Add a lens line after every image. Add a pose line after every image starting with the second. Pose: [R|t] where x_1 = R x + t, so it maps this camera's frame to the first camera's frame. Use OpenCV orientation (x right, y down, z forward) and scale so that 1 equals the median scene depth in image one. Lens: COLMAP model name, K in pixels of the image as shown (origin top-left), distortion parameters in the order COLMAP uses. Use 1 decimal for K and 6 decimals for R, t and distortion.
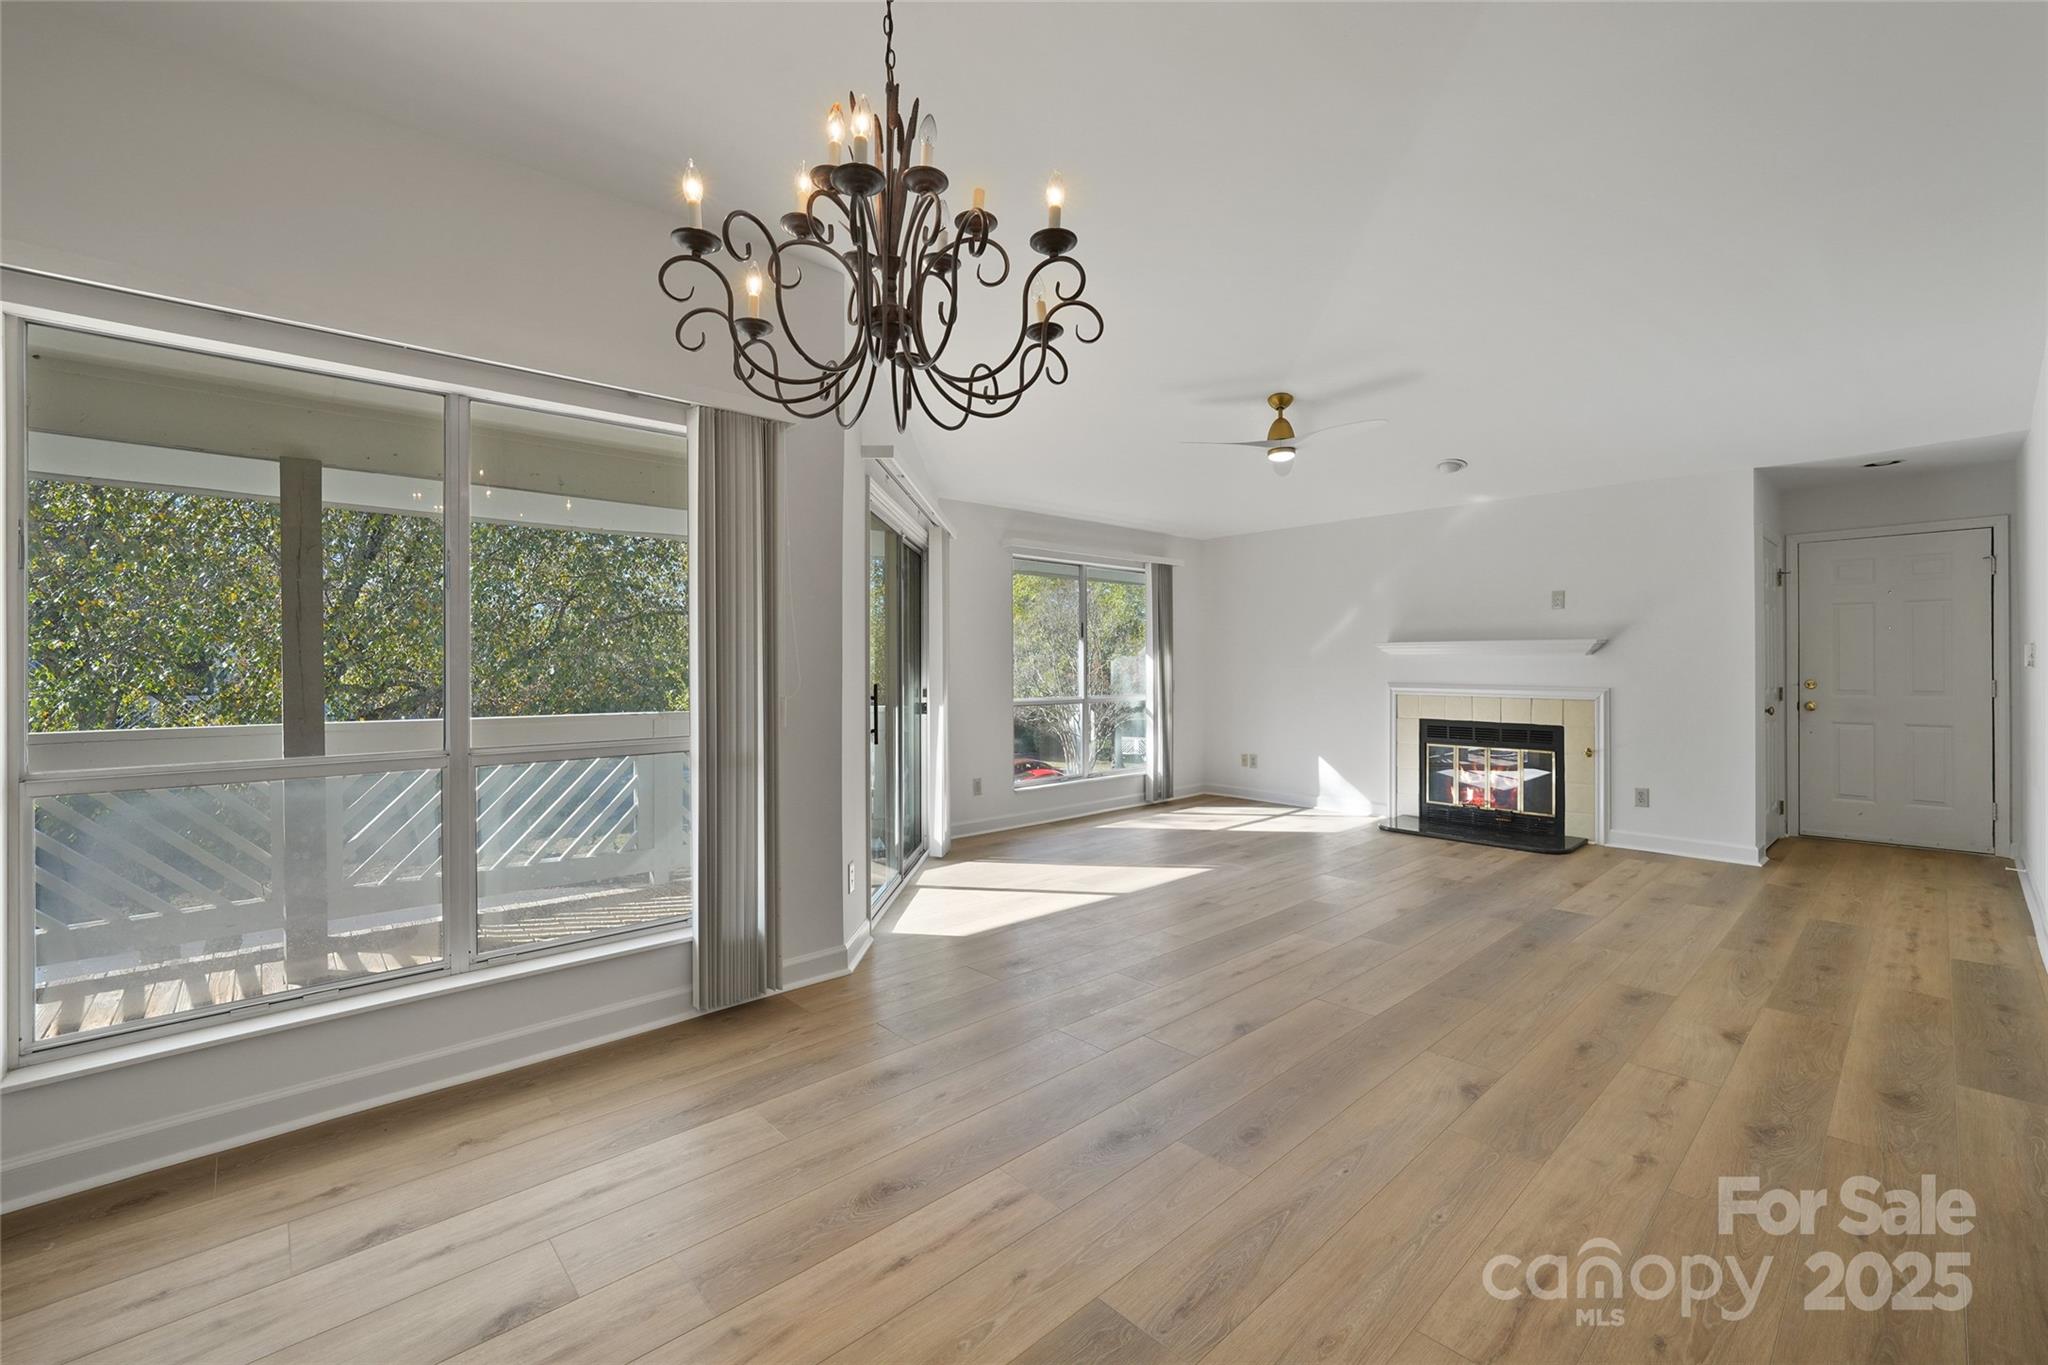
lens RADIAL K [[849.6, 0, 1024.3], [0, 849.6, 666.3], [0, 0, 1]] dist [-0.019249, 0.010087]
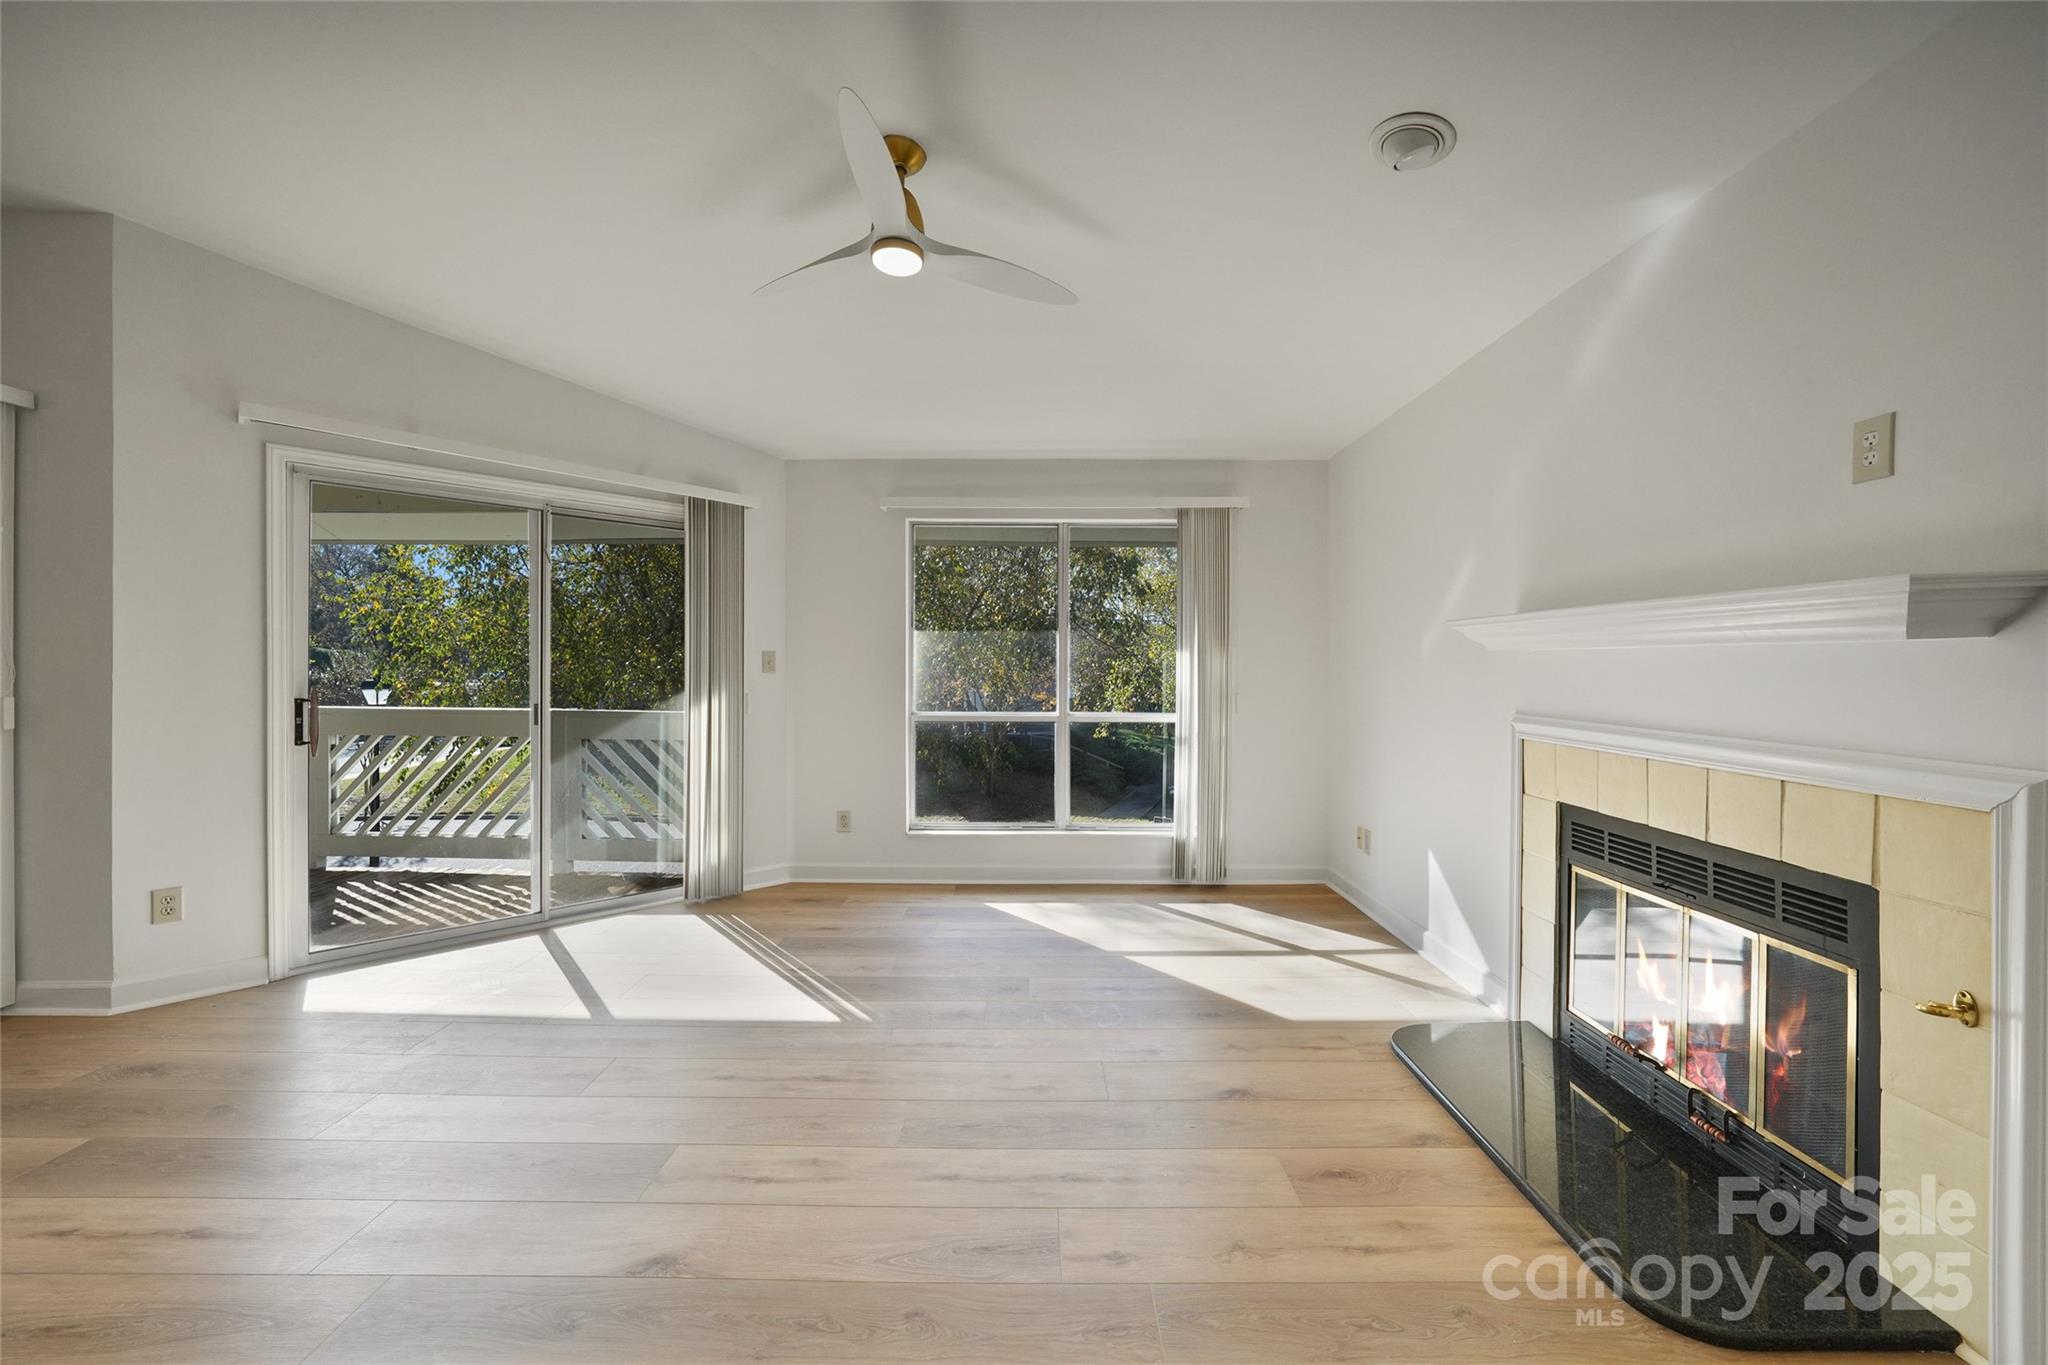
lens RADIAL K [[810.3, 0, 1033.2], [0, 810.3, 677.9], [0, 0, 1]] dist [-0.002567, 0.000469]
pose [[0.736127, 0.013233, -0.676714, 0.615402], [-0.005019, 0.999888, 0.014094, -0.002828], [0.676825, -0.006979, 0.736111, 0.608265]]
